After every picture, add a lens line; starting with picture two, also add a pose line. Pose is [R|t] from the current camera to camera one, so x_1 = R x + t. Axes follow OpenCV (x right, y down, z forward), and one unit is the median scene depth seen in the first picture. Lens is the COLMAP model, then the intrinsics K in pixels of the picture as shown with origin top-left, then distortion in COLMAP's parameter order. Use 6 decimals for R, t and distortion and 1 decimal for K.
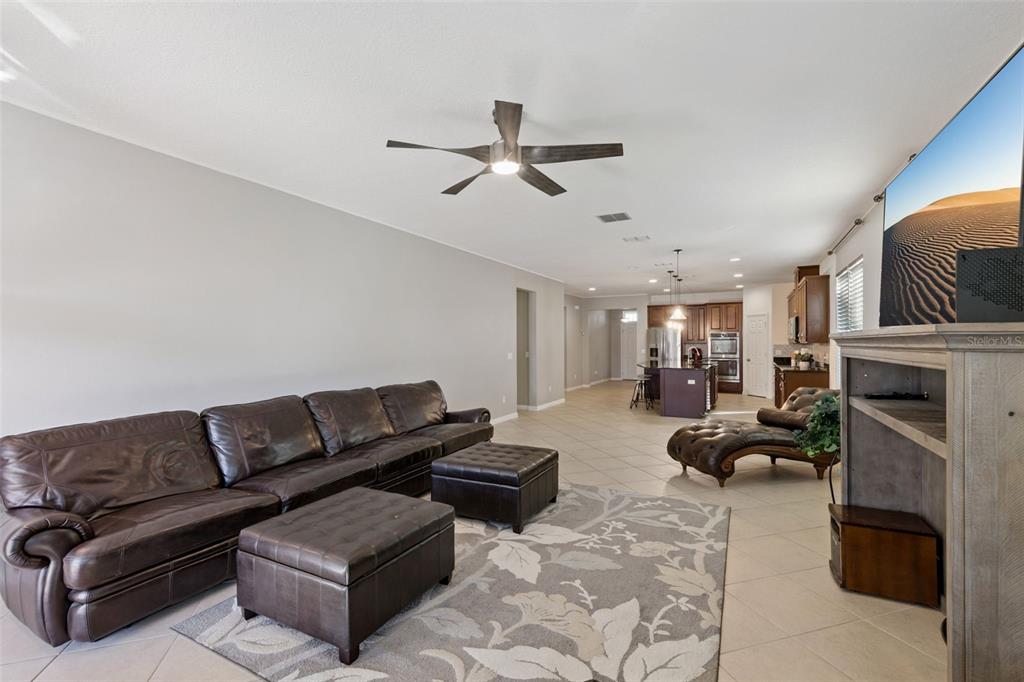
lens RADIAL K [[454.9, 0, 505.9], [0, 454.9, 339.8], [0, 0, 1]] dist [-0.005415, -0.000291]
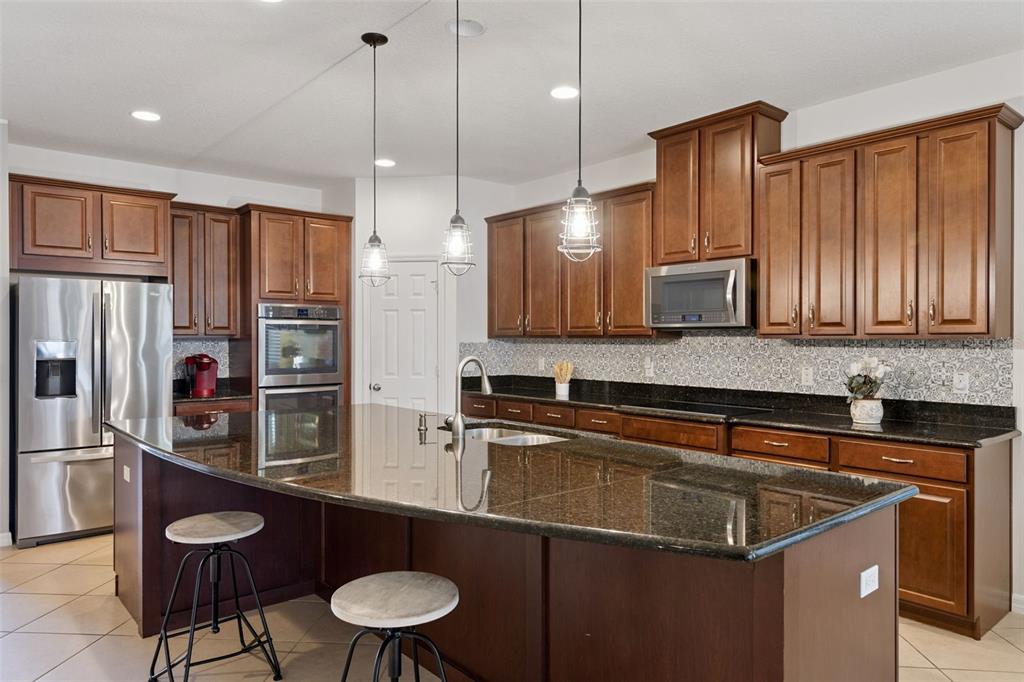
lens RADIAL K [[681.8, 0, 514.1], [0, 681.8, 341.2], [0, 0, 1]] dist [0.054428, 0.001066]
pose [[0.366291, -0.002171, 0.930498, 0.085616], [-0.008252, 0.999950, 0.005581, 0.005477], [-0.930464, -0.009723, 0.366255, 0.695179]]
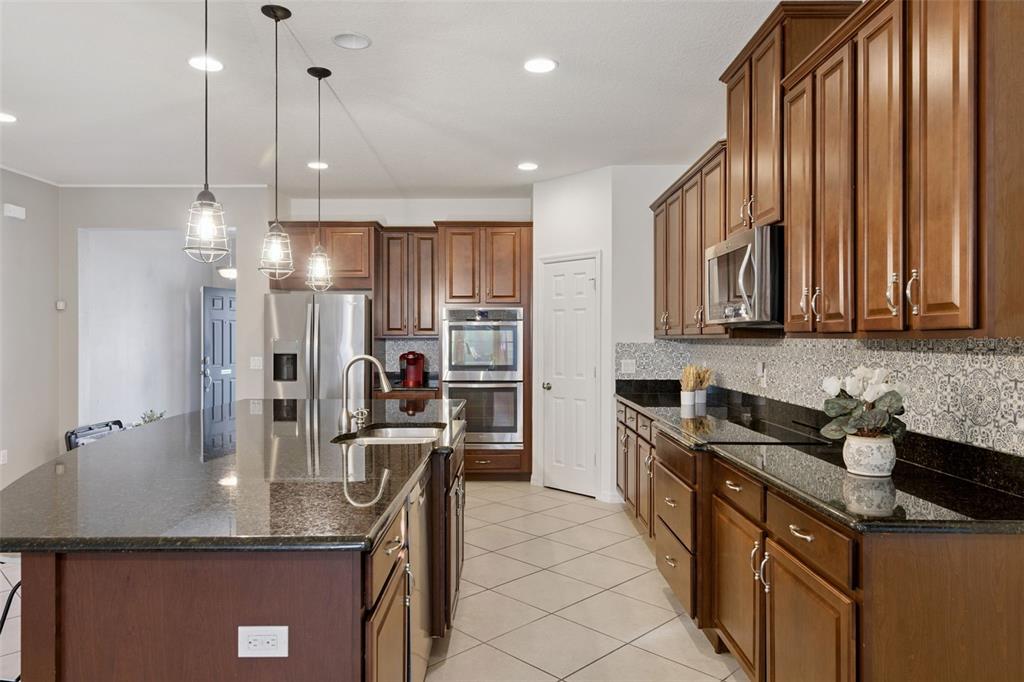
lens RADIAL K [[681.8, 0, 507.9], [0, 681.8, 339.0], [0, 0, 1]] dist [0.054428, 0.001066]
pose [[0.882712, 0.002834, 0.469906, 0.253639], [-0.006747, 0.999955, 0.006644, 0.004362], [-0.469866, -0.009035, 0.882691, 0.536231]]
